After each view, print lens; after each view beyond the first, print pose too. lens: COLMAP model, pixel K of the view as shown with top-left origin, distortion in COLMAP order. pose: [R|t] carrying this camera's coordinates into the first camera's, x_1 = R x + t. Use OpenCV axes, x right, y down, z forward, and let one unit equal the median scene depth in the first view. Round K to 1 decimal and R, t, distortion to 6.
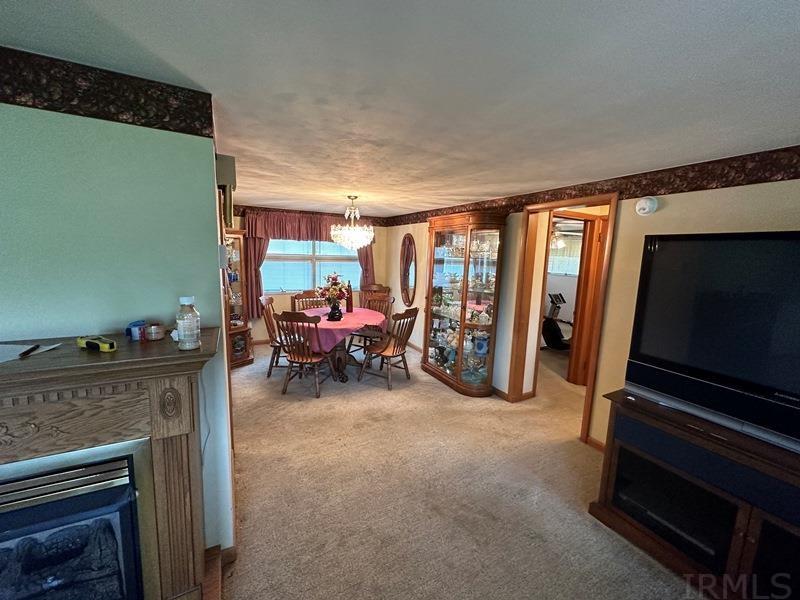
lens RADIAL K [[319.9, 0, 400.5], [0, 319.9, 299.2], [0, 0, 1]] dist [-0.004191, 0.000633]
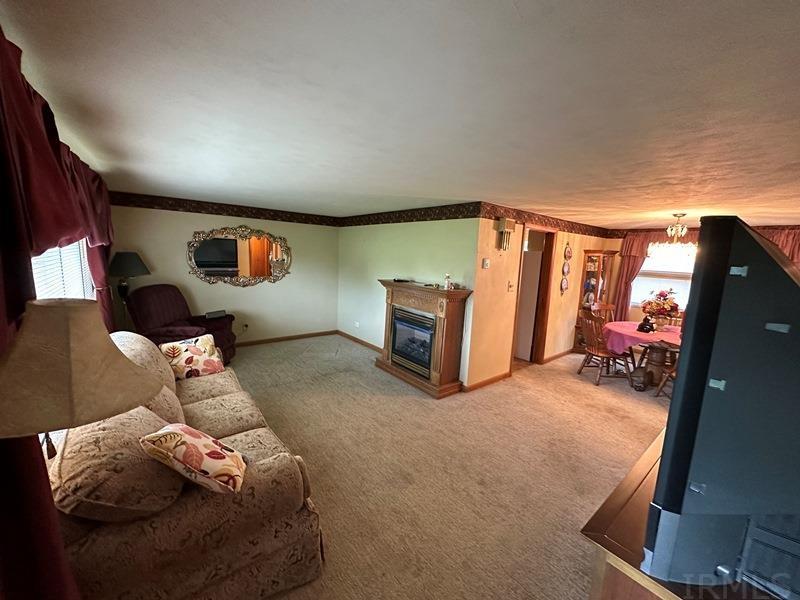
lens RADIAL K [[319.9, 0, 399.9], [0, 319.9, 299.6], [0, 0, 1]] dist [-0.004191, 0.000633]
pose [[0.194172, 0.123181, -0.973203, 0.702910], [-0.181119, 0.979530, 0.087845, 0.015538], [0.964102, 0.159209, 0.212507, -0.029911]]
